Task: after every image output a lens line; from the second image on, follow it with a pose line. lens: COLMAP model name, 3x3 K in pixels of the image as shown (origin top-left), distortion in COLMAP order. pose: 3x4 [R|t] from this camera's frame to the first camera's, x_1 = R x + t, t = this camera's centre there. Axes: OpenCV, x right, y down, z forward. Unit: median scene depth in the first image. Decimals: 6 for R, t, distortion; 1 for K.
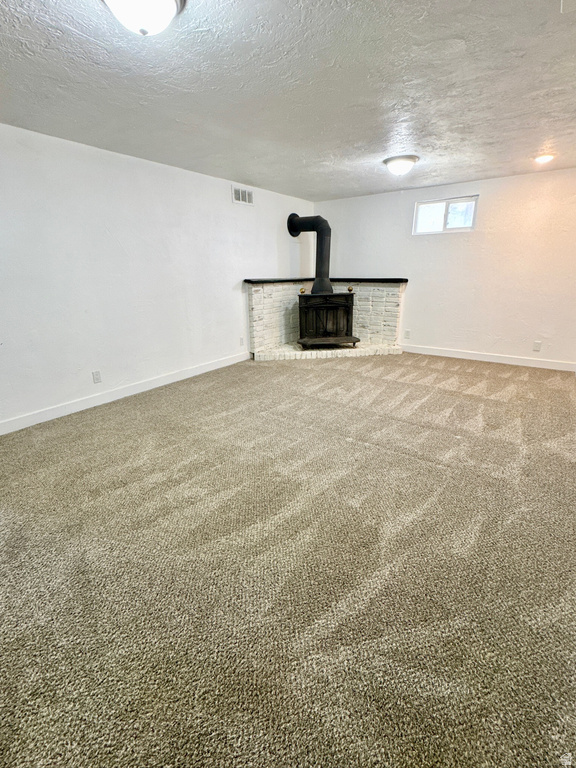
lens RADIAL K [[348.0, 0, 288.0], [0, 348.0, 384.0], [0, 0, 1]] dist [-0.010799, -0.000004]
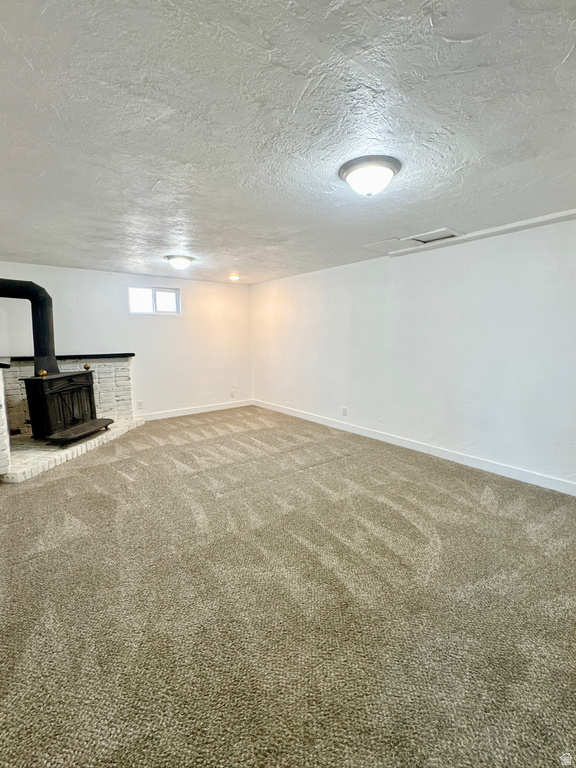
lens RADIAL K [[348.0, 0, 288.0], [0, 348.0, 384.0], [0, 0, 1]] dist [-0.010799, -0.000004]
pose [[0.269874, -0.119009, 0.955513, -0.598027], [0.302982, 0.952423, 0.033050, -0.120550], [-0.913986, 0.280583, 0.293091, 0.328011]]
